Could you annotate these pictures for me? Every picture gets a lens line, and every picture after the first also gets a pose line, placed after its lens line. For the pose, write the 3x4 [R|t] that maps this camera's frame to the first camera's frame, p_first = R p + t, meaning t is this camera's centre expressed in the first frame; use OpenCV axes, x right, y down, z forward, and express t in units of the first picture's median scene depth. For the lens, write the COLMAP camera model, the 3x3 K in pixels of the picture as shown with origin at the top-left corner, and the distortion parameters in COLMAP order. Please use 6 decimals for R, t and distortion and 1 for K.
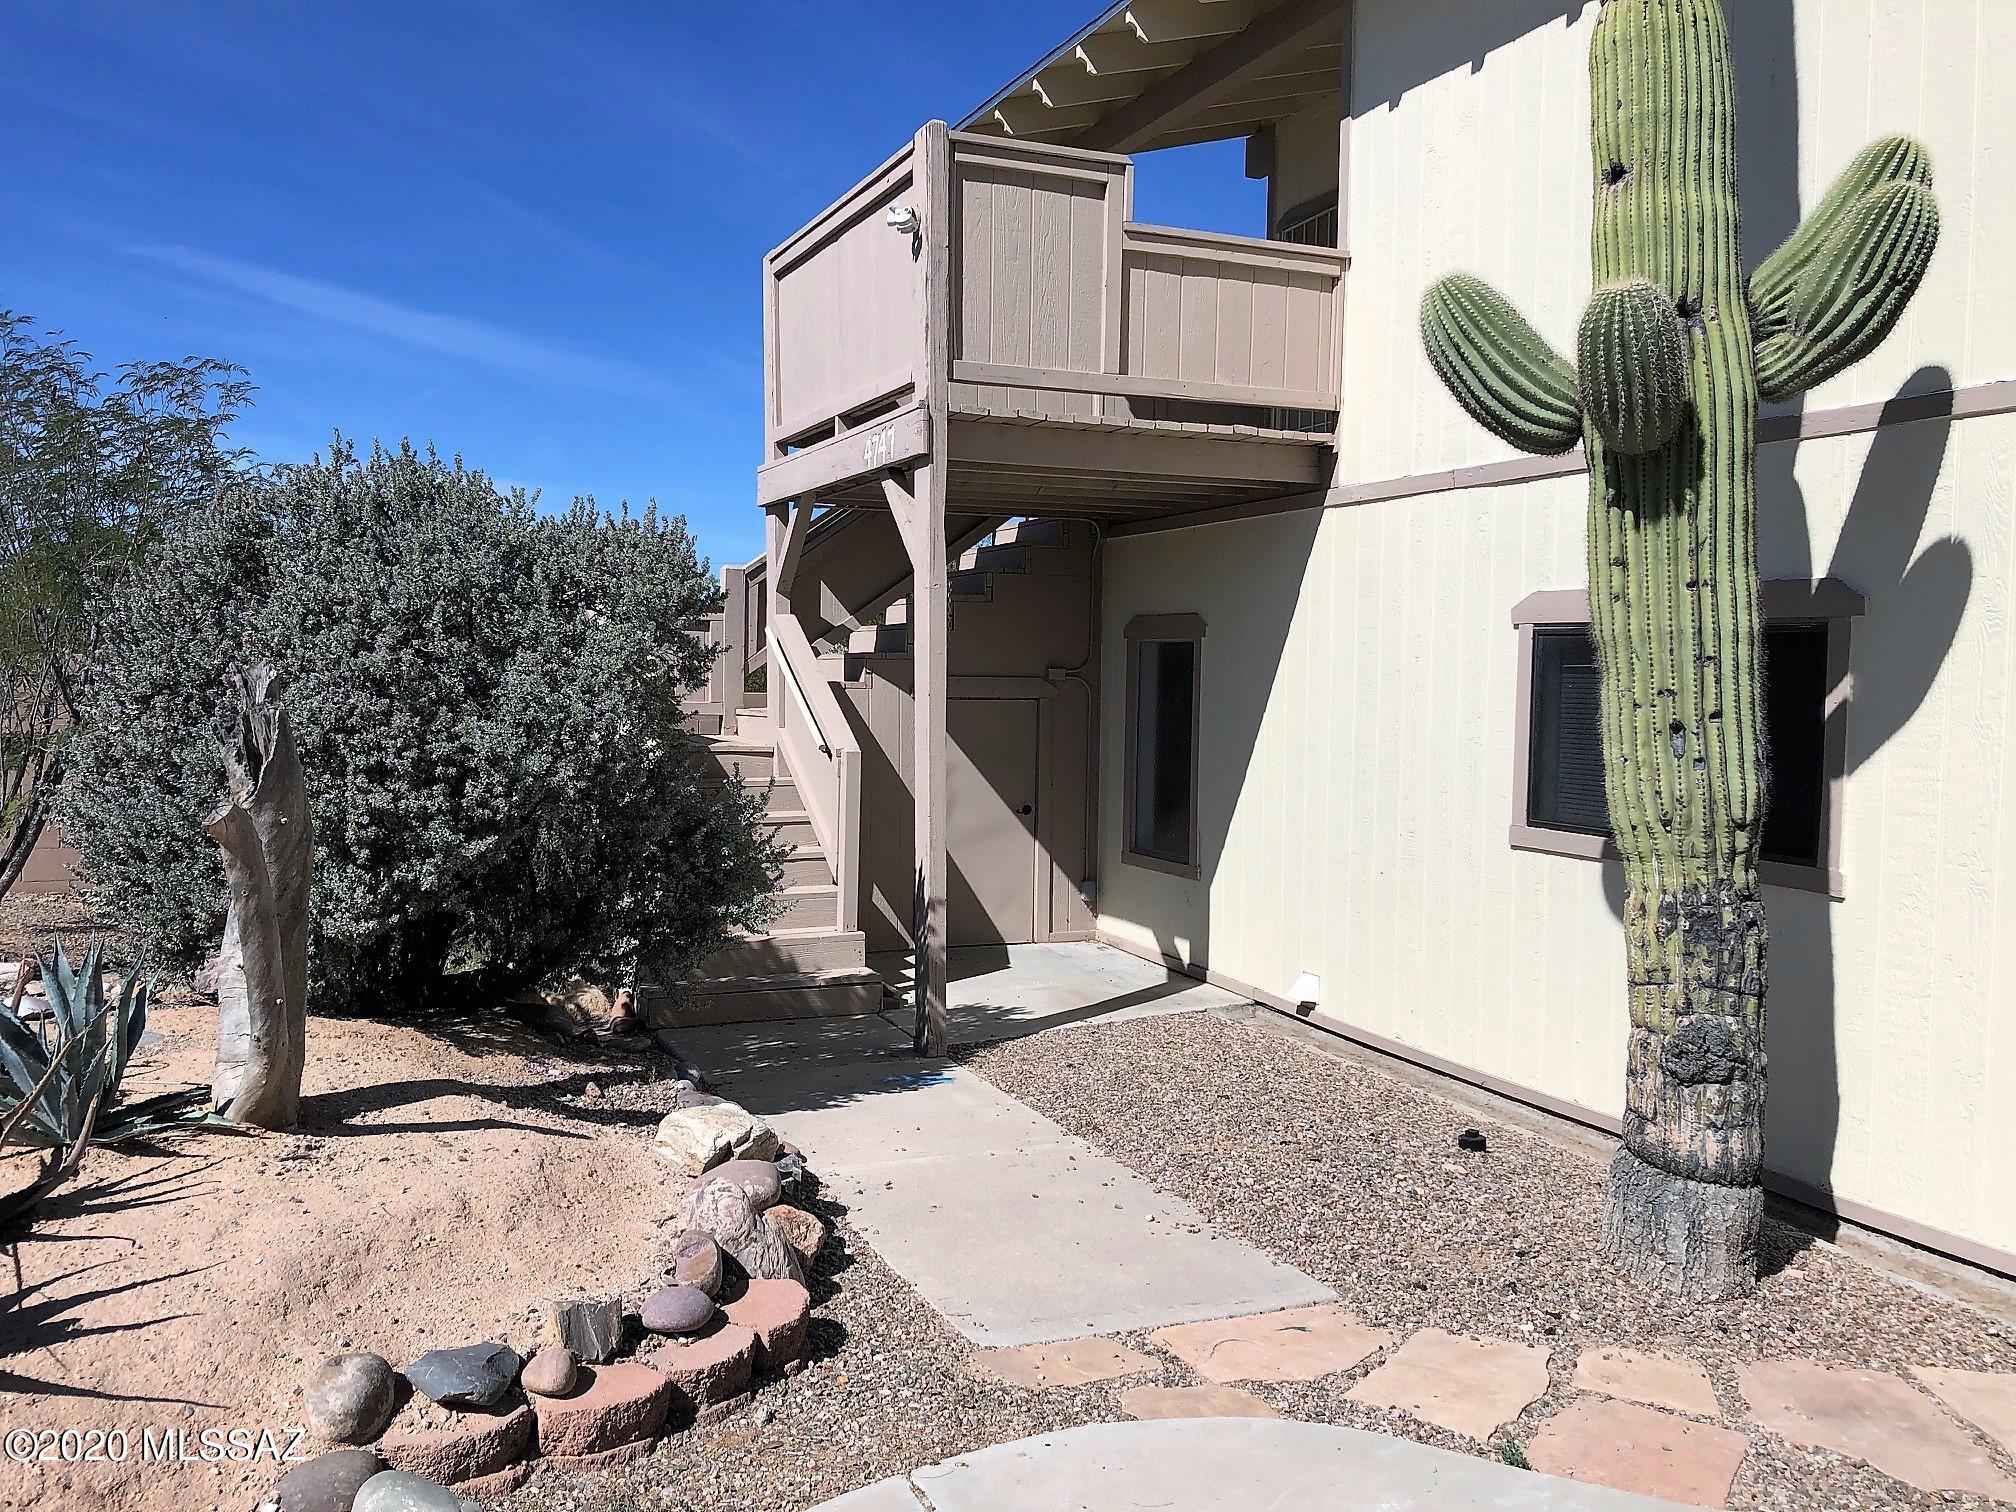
lens RADIAL K [[1633.0, 0, 1010.3], [0, 1633.0, 812.6], [0, 0, 1]] dist [0.068370, -0.059584]
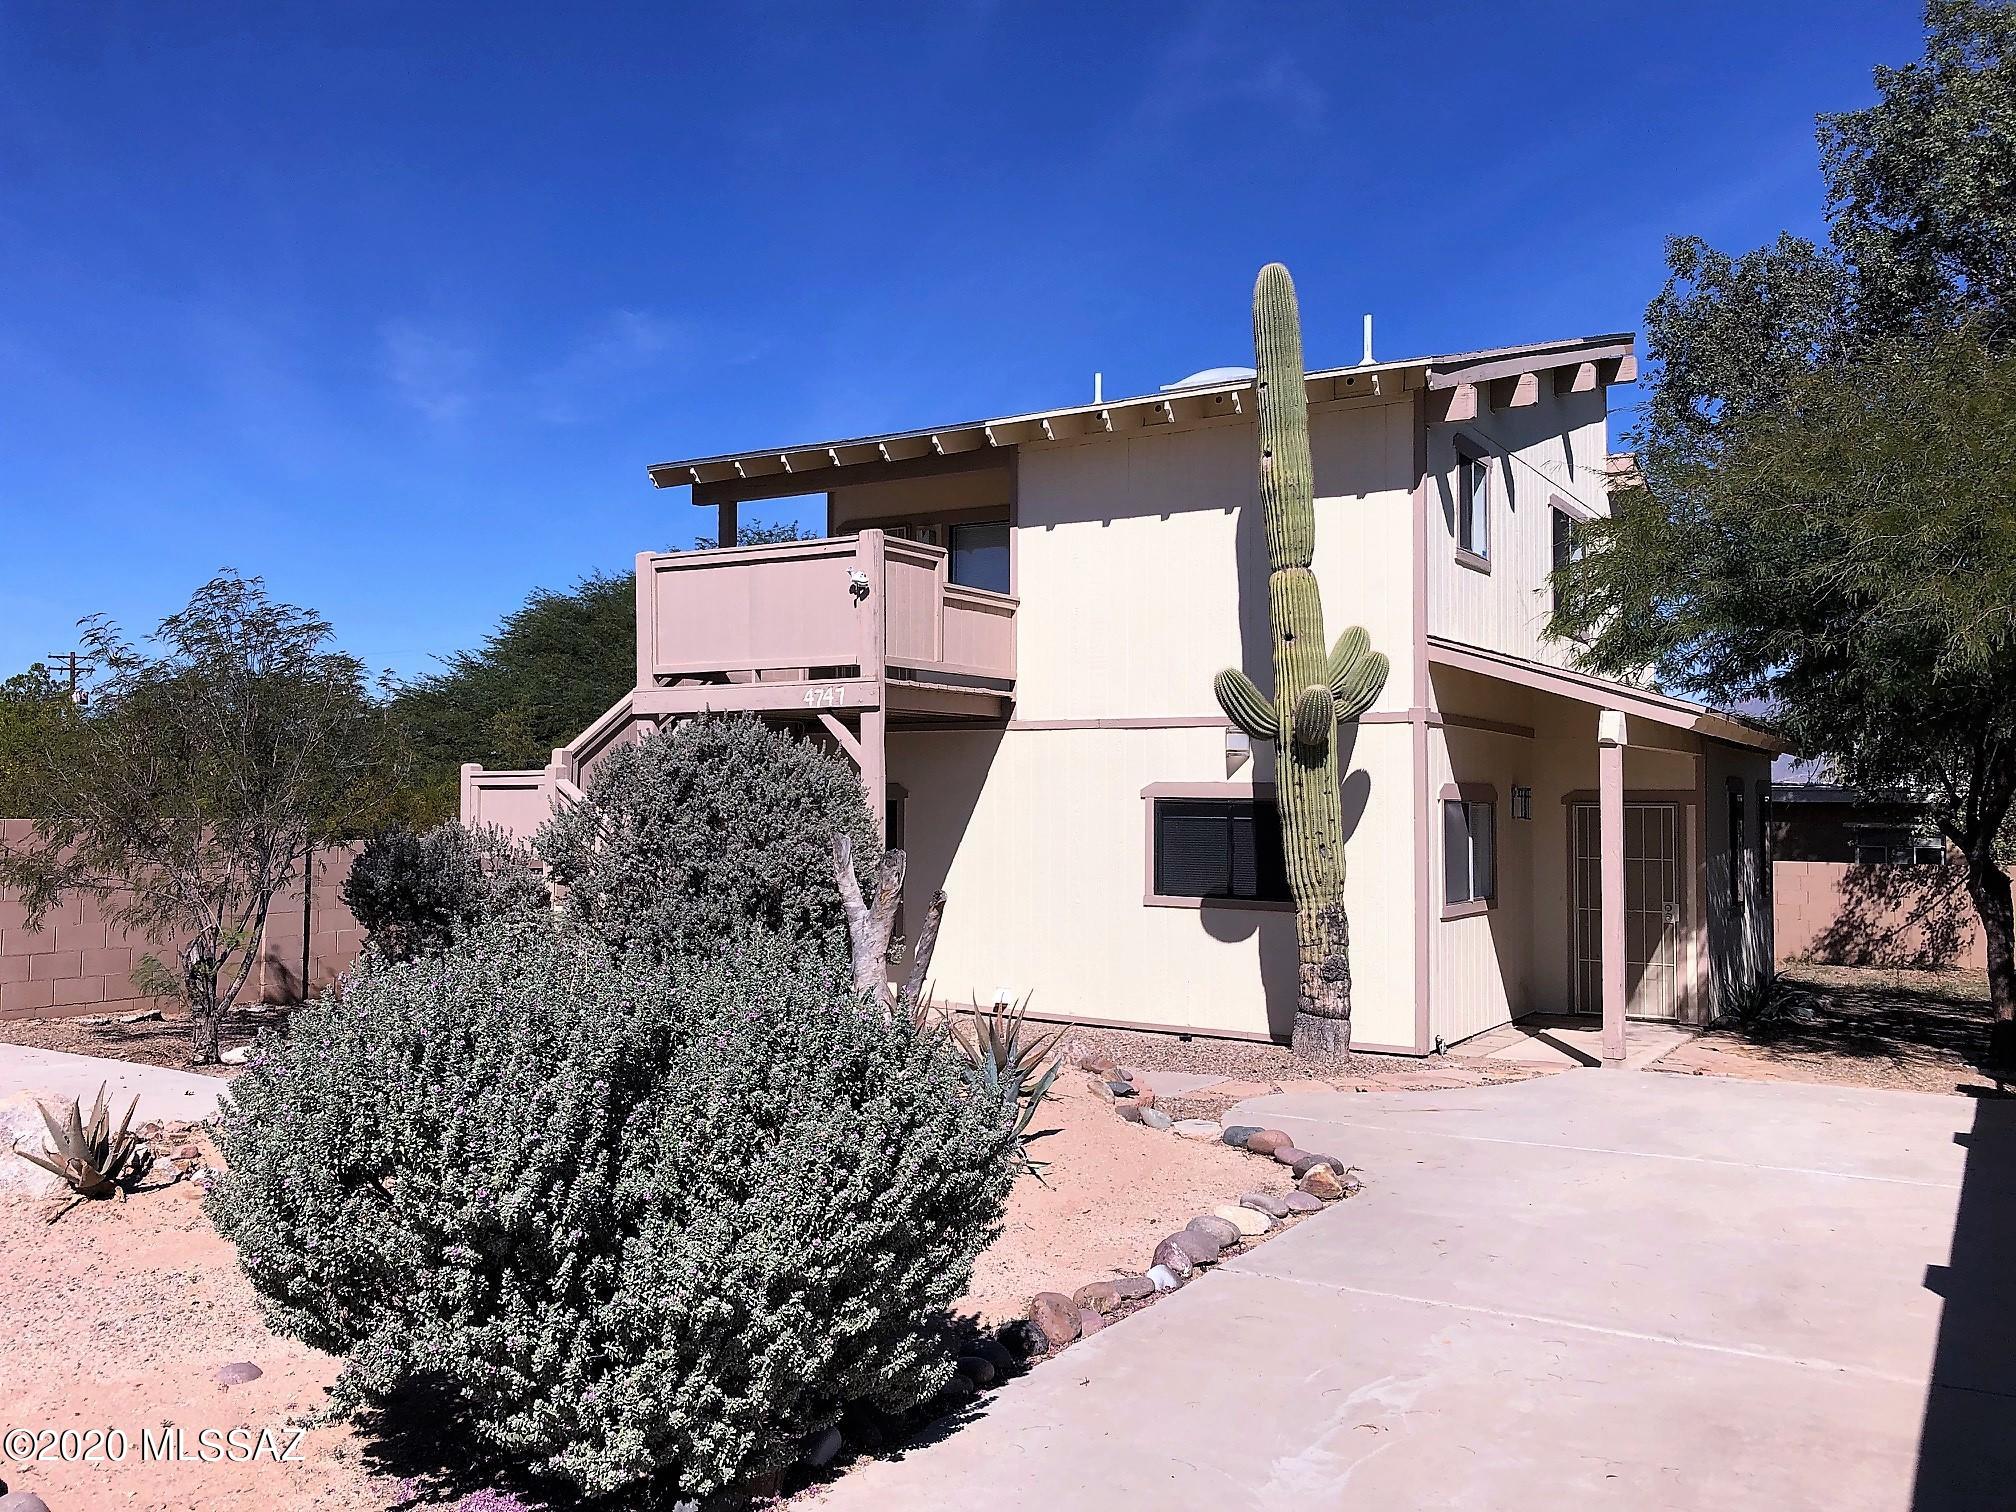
lens RADIAL K [[1663.8, 0, 1008.0], [0, 1663.8, 756.0], [0, 0, 1]] dist [-0.016017, -0.091001]
pose [[0.830426, 0.009277, 0.557052, -1.511090], [0.055242, 0.993563, -0.098897, 0.042300], [-0.554384, 0.112899, 0.824568, -0.932662]]
